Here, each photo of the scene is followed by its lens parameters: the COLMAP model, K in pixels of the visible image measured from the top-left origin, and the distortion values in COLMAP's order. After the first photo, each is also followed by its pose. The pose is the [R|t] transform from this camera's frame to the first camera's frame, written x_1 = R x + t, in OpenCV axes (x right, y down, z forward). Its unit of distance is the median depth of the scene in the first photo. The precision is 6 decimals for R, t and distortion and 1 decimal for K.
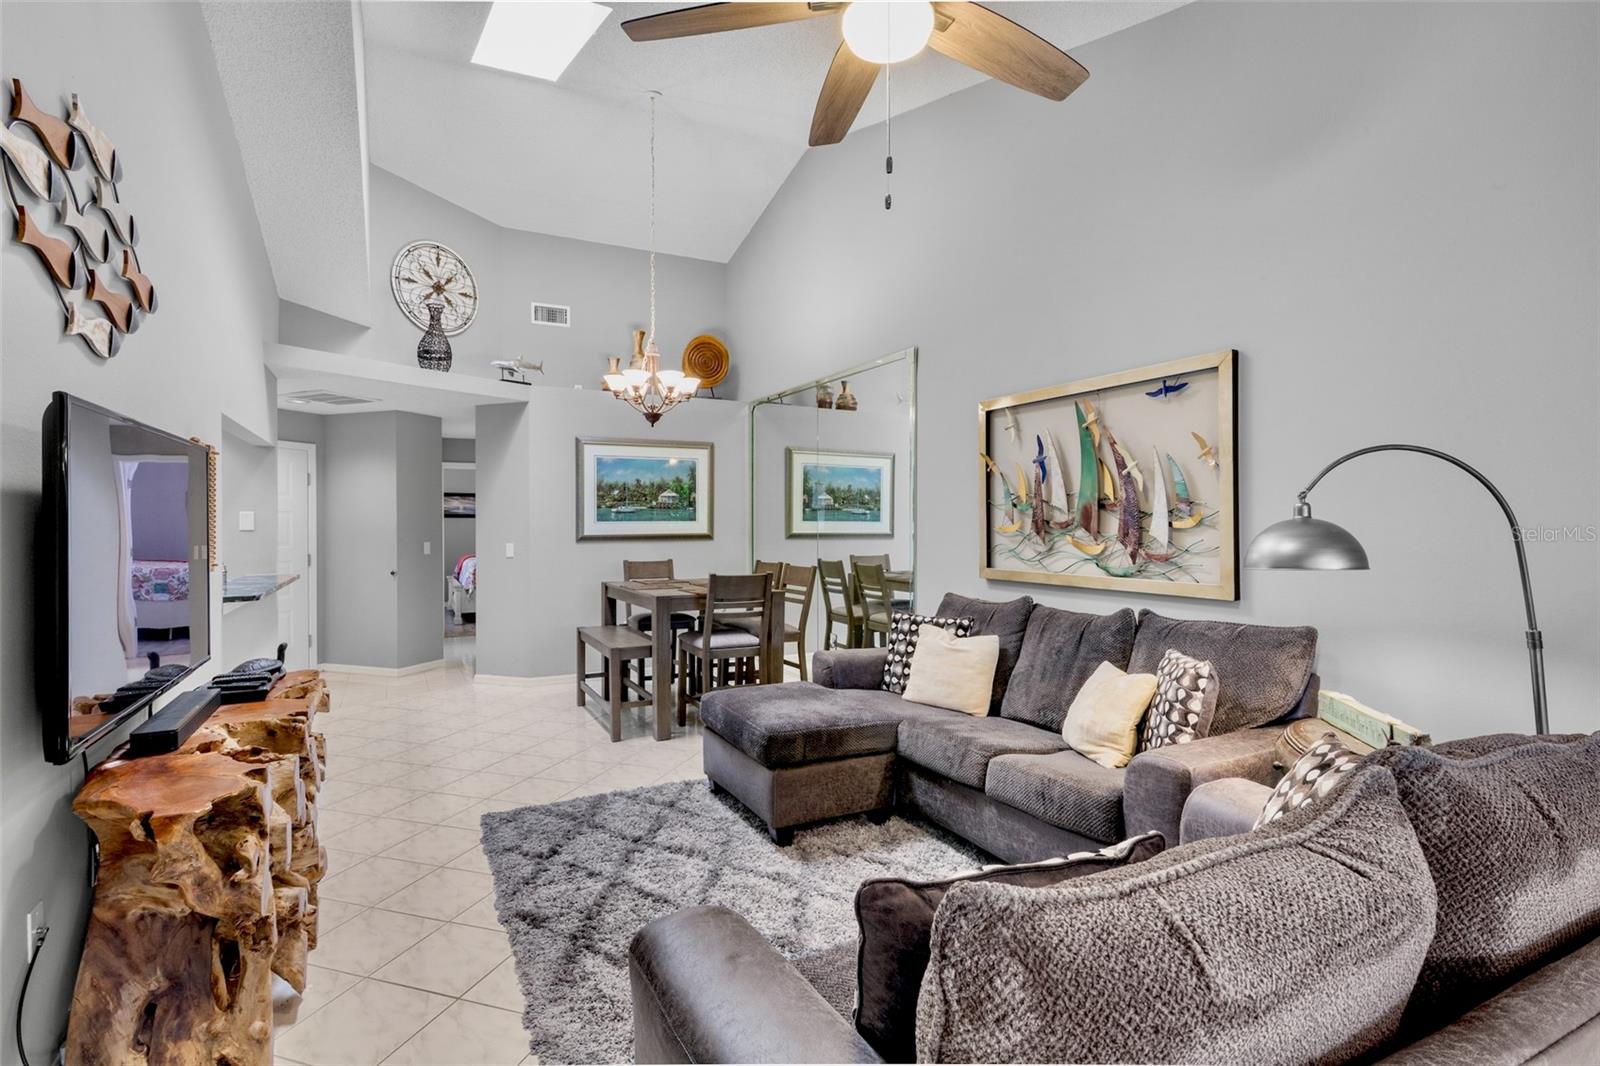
lens RADIAL K [[784.8, 0, 786.9], [0, 784.8, 523.2], [0, 0, 1]] dist [-0.006442, -0.000980]
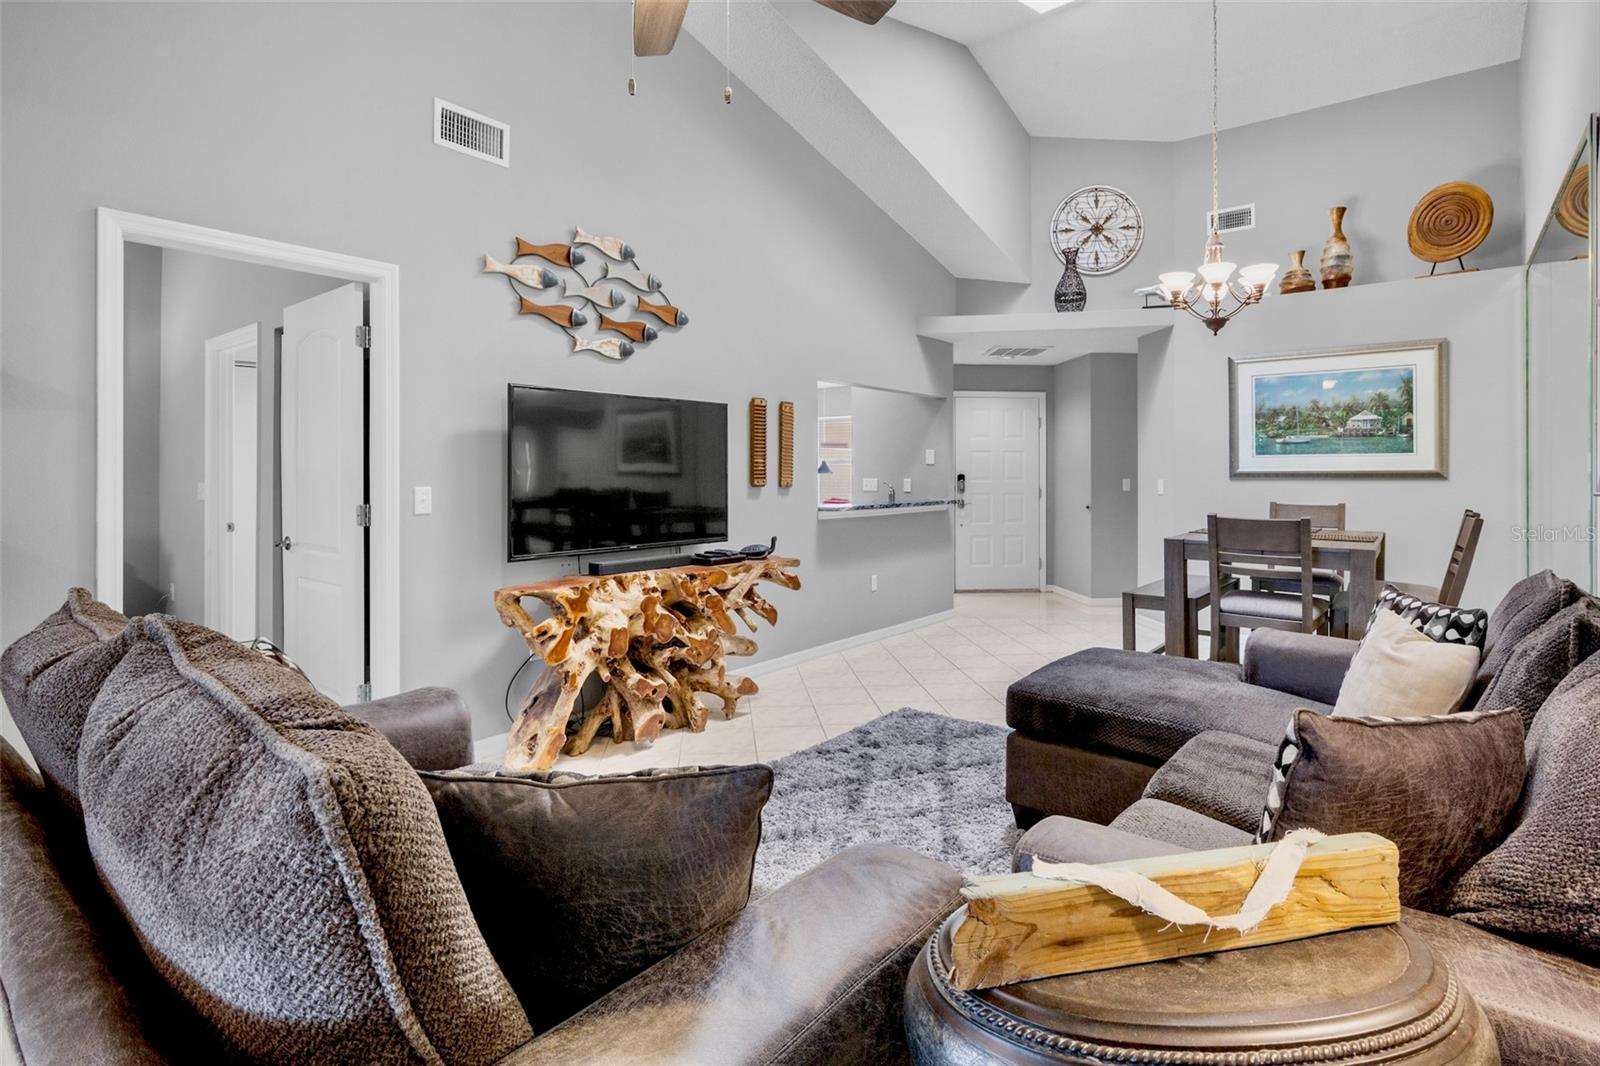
lens RADIAL K [[784.8, 0, 793.2], [0, 784.8, 475.2], [0, 0, 1]] dist [-0.006442, -0.000980]
pose [[0.400891, 0.007013, -0.916099, 0.335446], [-0.002785, 0.999975, 0.006437, 0.015901], [0.916122, -0.000029, 0.400901, 0.224930]]
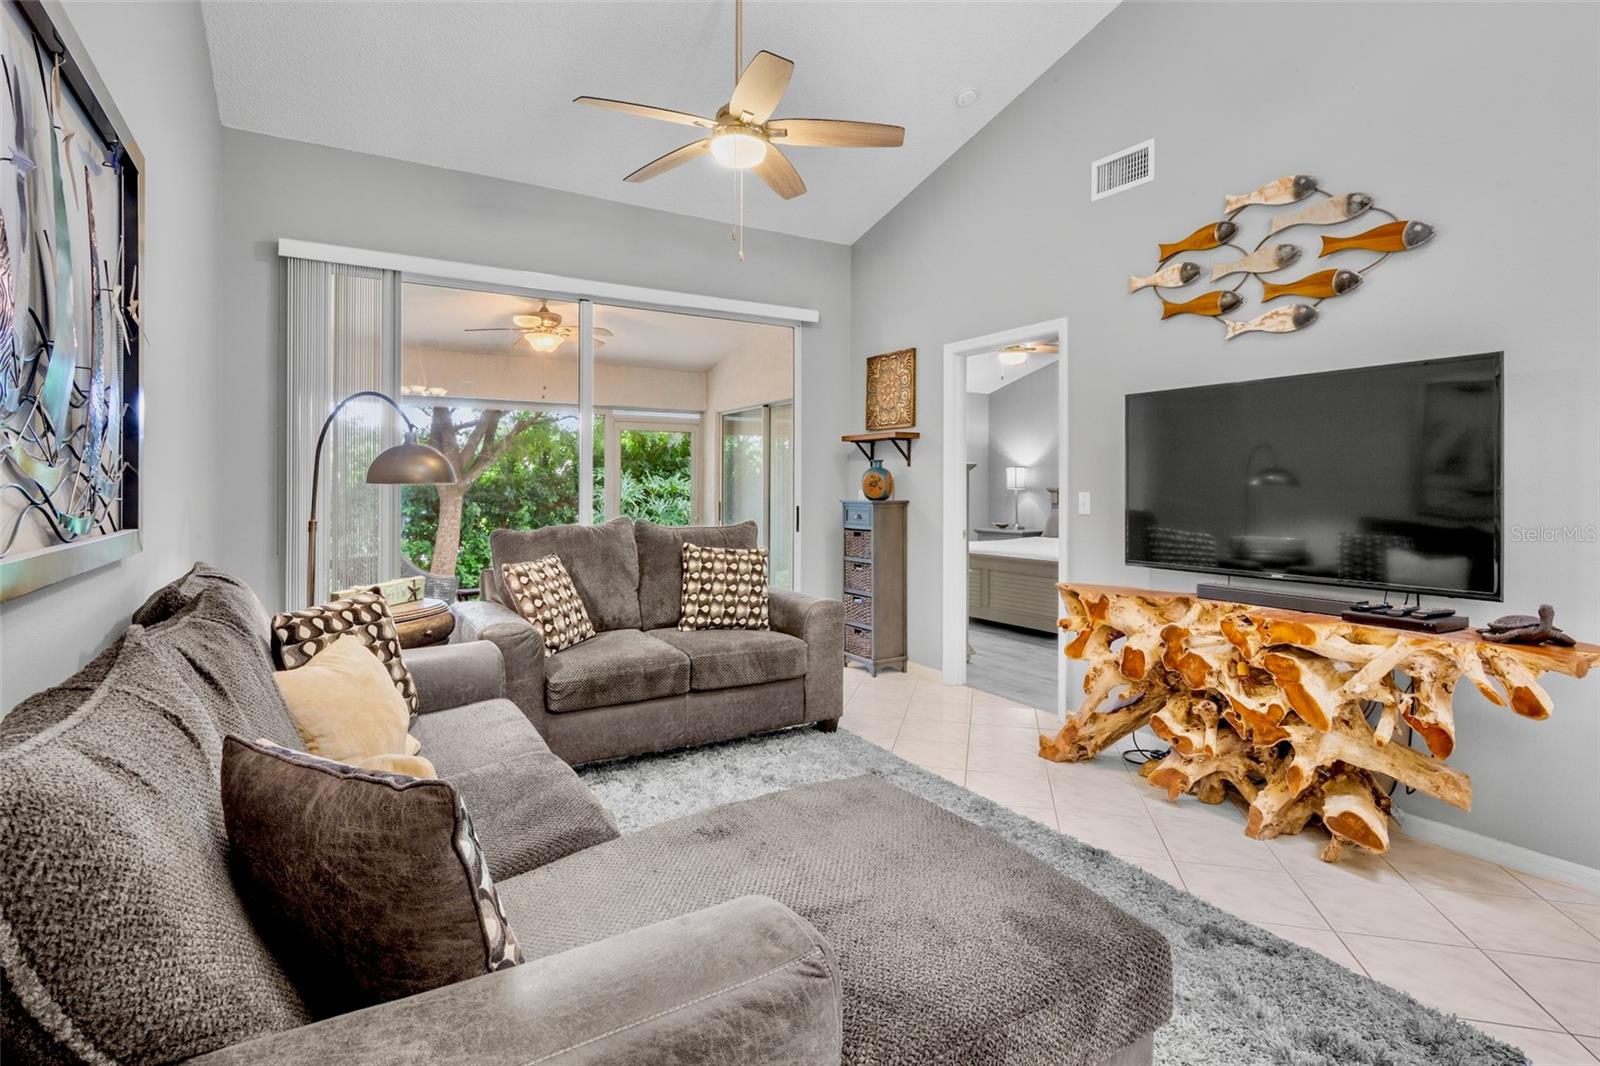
lens RADIAL K [[784.8, 0, 795.6], [0, 784.8, 488.1], [0, 0, 1]] dist [-0.006442, -0.000980]
pose [[-0.997378, 0.000573, -0.072365, 0.041266], [0.000441, 0.999998, 0.001833, 0.022938], [0.072366, 0.001796, -0.997377, 0.808161]]
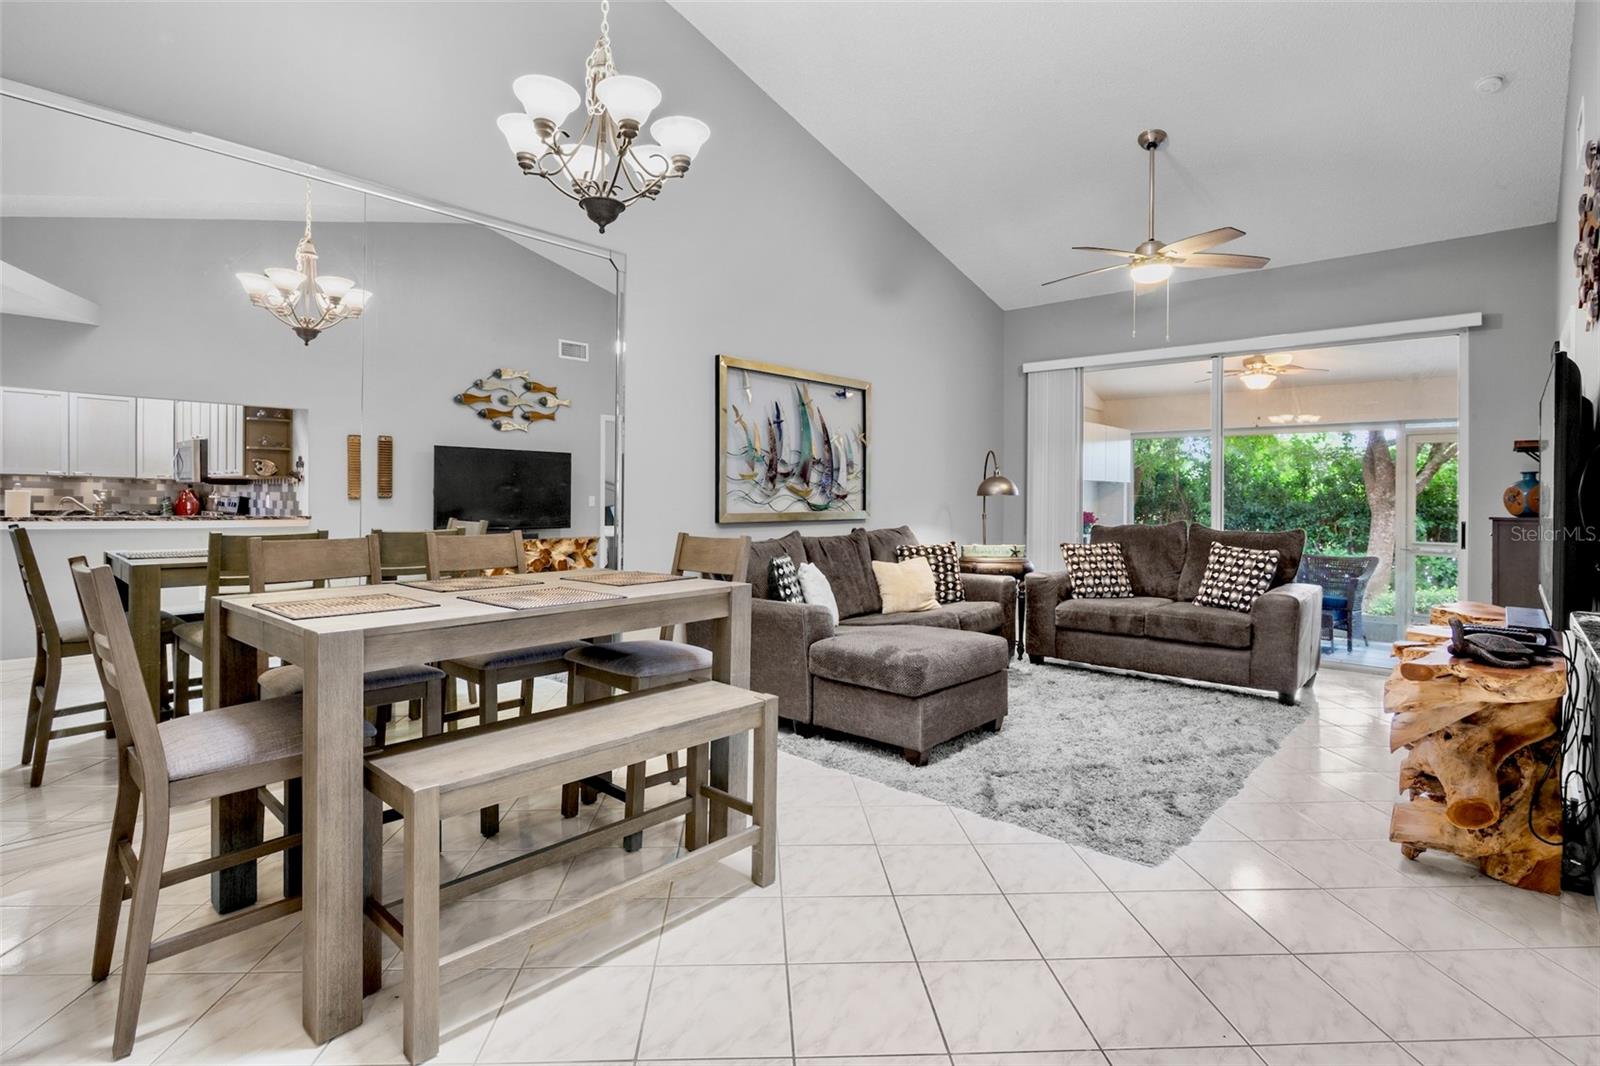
lens RADIAL K [[784.8, 0, 785.4], [0, 784.8, 494.4], [0, 0, 1]] dist [-0.006442, -0.000980]
pose [[-0.355067, -0.001355, 0.934840, -0.531533], [-0.008514, 0.999962, -0.001785, 0.023143], [-0.934802, -0.008593, -0.355065, 0.893239]]
